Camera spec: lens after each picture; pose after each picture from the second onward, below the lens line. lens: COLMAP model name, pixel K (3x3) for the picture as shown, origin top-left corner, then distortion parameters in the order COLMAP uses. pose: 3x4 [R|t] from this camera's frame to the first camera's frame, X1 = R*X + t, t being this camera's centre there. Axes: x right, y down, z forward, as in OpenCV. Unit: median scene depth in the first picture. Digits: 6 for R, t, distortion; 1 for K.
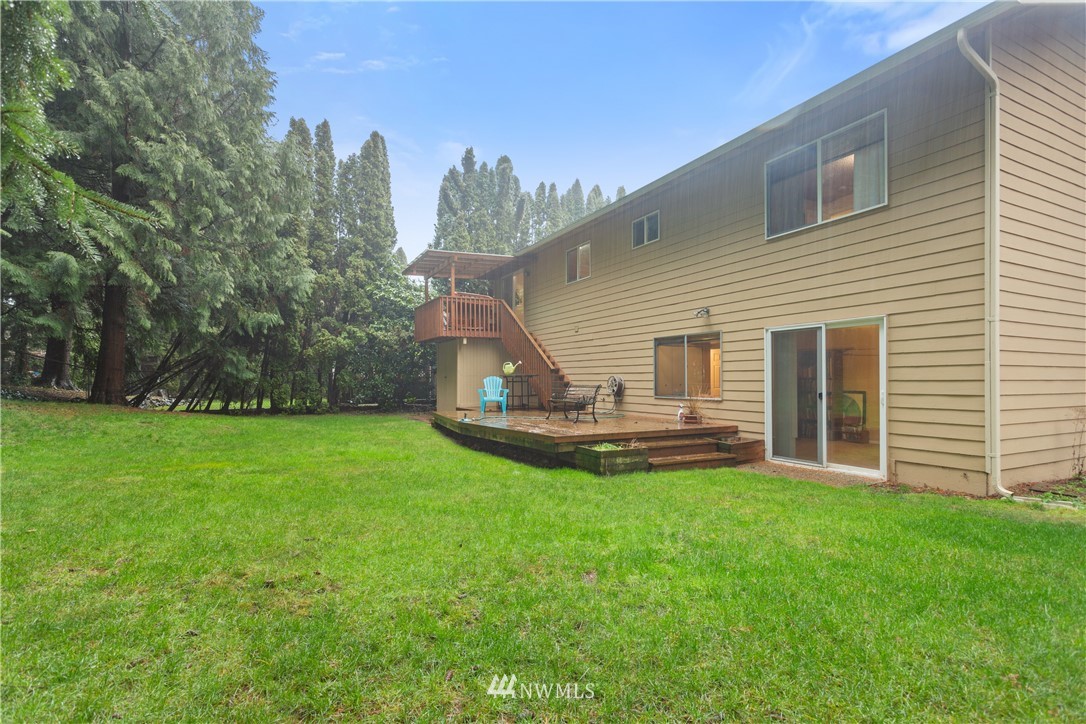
lens RADIAL K [[531.7, 0, 548.0], [0, 531.7, 372.9], [0, 0, 1]] dist [0.003159, 0.001913]
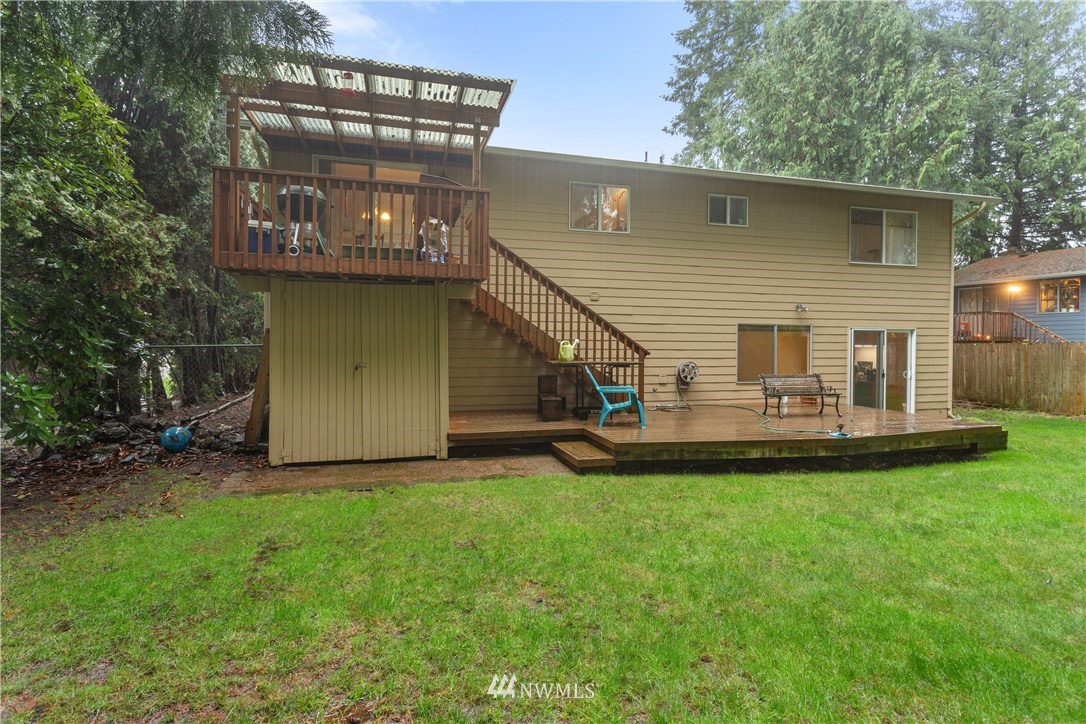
lens RADIAL K [[531.7, 0, 543.7], [0, 531.7, 344.3], [0, 0, 1]] dist [0.003159, 0.001913]
pose [[0.203909, 0.000724, 0.978990, -0.904422], [-0.019656, 0.999801, 0.003355, -0.024342], [-0.978793, -0.019927, 0.203882, 1.232385]]
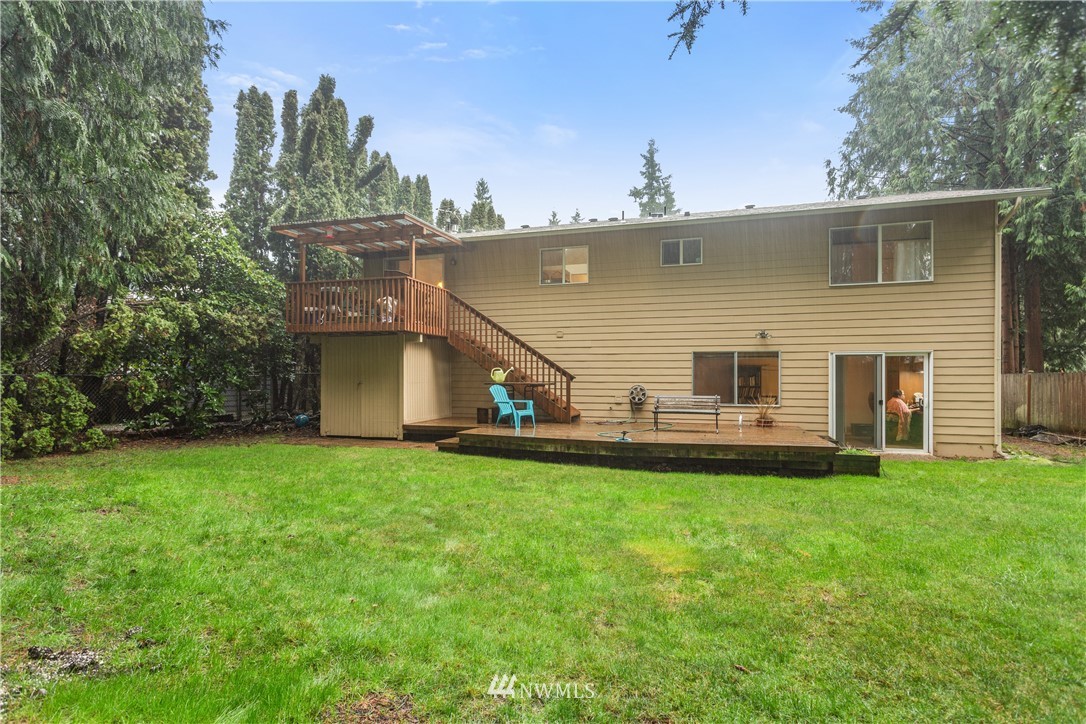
lens RADIAL K [[531.7, 0, 540.8], [0, 531.7, 364.8], [0, 0, 1]] dist [0.003159, 0.001913]
pose [[0.688952, 0.016044, 0.724629, -0.874656], [-0.012425, 0.999869, -0.010325, -0.024058], [-0.724700, -0.001890, 0.689062, 0.500174]]
